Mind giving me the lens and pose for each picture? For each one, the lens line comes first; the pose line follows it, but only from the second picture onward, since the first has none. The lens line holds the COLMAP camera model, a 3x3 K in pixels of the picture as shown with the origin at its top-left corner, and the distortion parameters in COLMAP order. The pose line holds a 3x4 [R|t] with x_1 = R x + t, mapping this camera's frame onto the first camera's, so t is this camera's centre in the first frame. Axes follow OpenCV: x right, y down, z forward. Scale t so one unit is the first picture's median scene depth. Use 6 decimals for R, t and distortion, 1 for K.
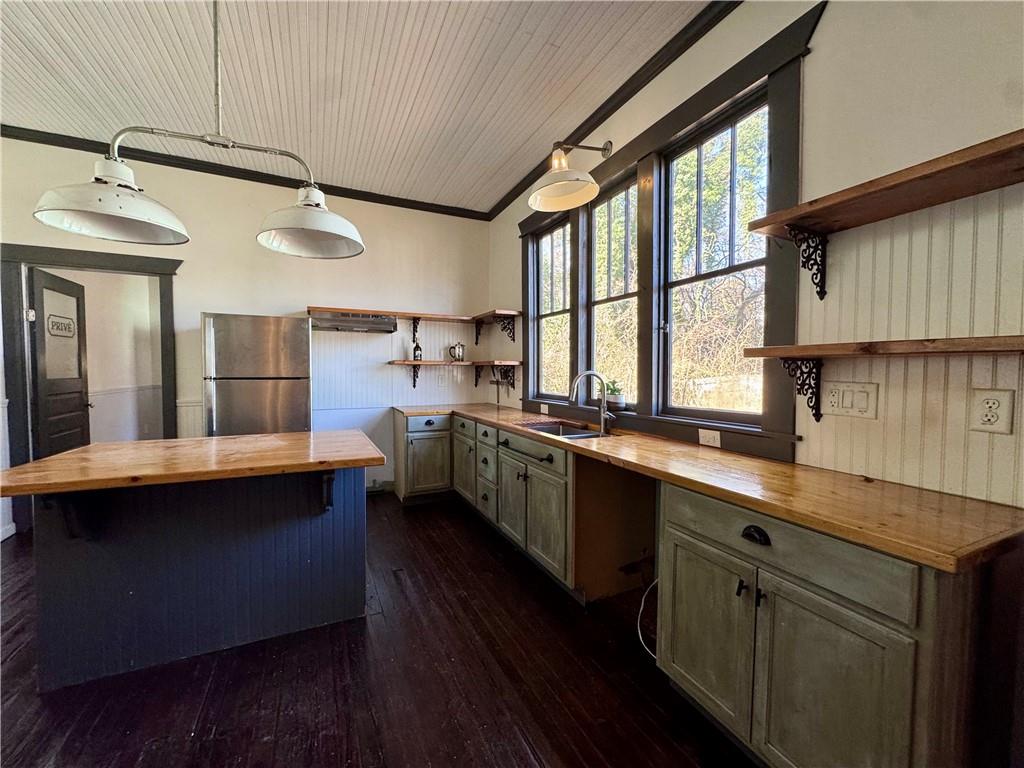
lens RADIAL K [[407.5, 0, 512.5], [0, 407.5, 384.2], [0, 0, 1]] dist [-0.004485, 0.000551]
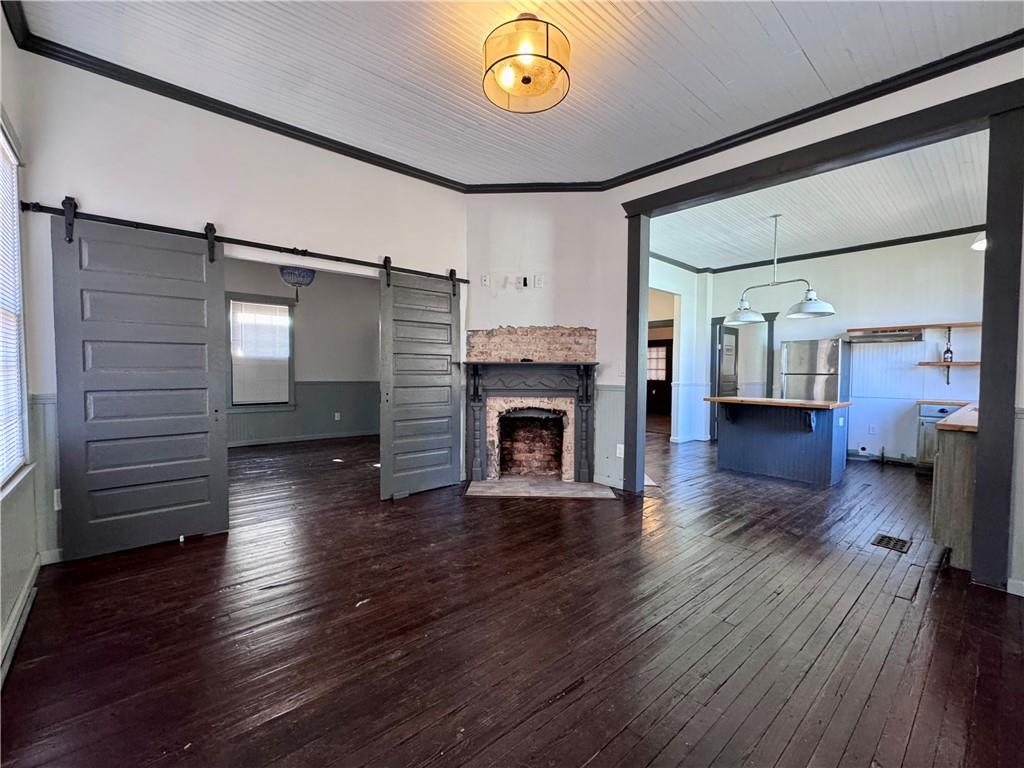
lens RADIAL K [[438.7, 0, 513.3], [0, 438.7, 385.5], [0, 0, 1]] dist [0.004964, 0.000543]
pose [[0.266972, 0.027194, -0.963321, 0.726000], [-0.038300, 0.999111, 0.017590, 0.041153], [0.962943, 0.032199, 0.267776, -0.620258]]
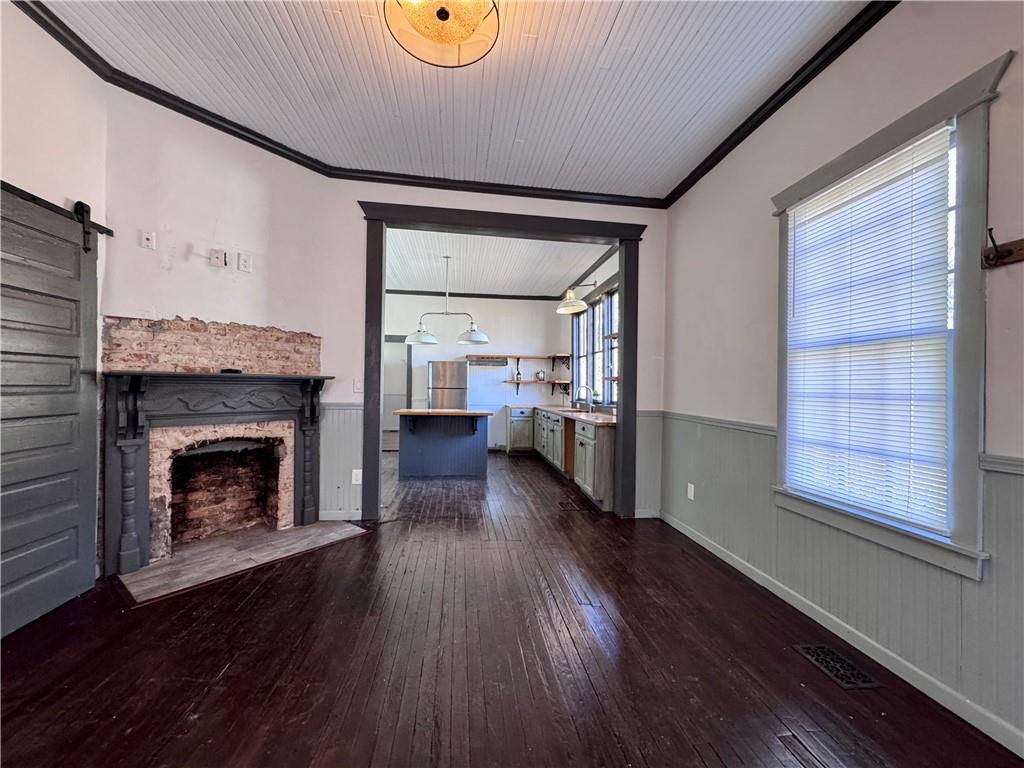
lens RADIAL K [[407.5, 0, 509.0], [0, 407.5, 385.2], [0, 0, 1]] dist [-0.004485, 0.000551]
pose [[0.946272, 0.005031, -0.323333, 0.346763], [-0.018428, 0.999093, -0.038388, 0.039123], [0.322847, 0.042284, 0.945506, -0.819559]]
